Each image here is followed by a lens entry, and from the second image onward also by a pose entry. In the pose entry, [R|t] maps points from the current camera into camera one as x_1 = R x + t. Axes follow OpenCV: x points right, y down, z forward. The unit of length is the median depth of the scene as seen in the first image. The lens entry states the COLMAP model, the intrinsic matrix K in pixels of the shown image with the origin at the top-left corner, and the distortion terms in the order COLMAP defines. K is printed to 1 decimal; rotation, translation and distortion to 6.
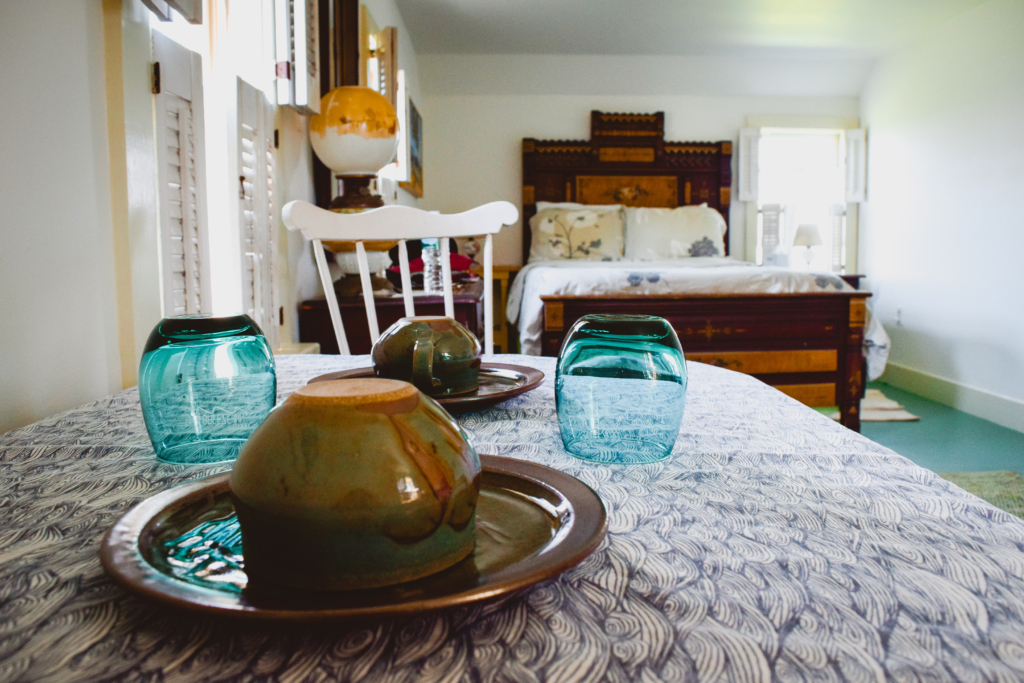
lens RADIAL K [[905.0, 0, 513.4], [0, 905.0, 340.6], [0, 0, 1]] dist [-0.009858, -0.003430]
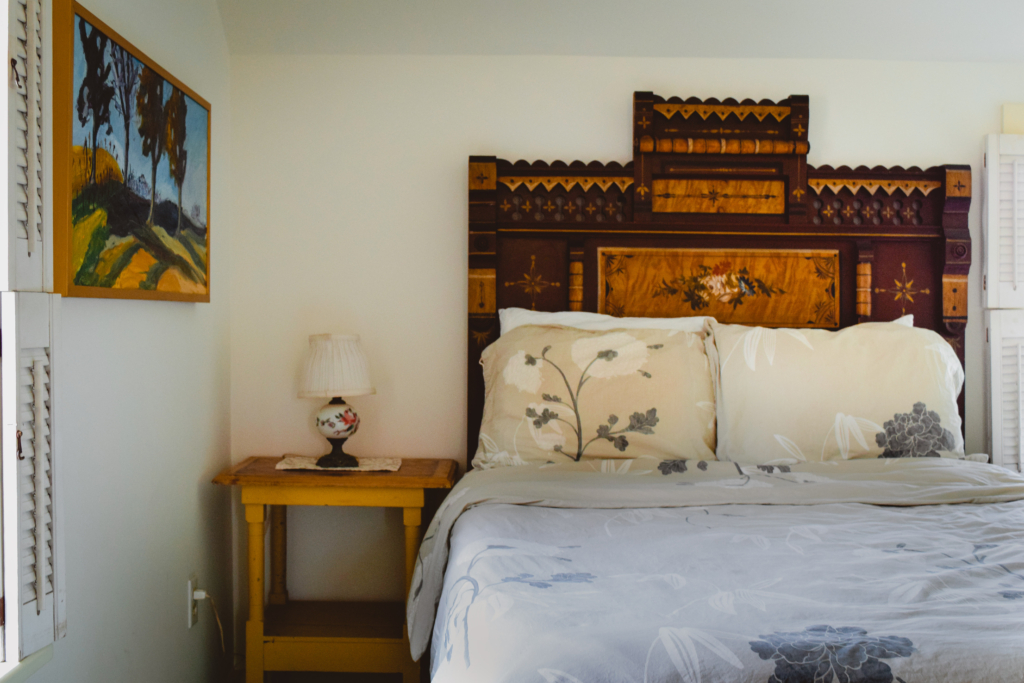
lens RADIAL K [[1232.1, 0, 511.5], [0, 1232.1, 340.5], [0, 0, 1]] dist [-0.003974, 0.000000]
pose [[0.999881, 0.008300, -0.013023, 0.038250], [-0.009157, 0.997698, -0.067196, -0.101283], [0.012436, 0.067308, 0.997655, 0.440537]]
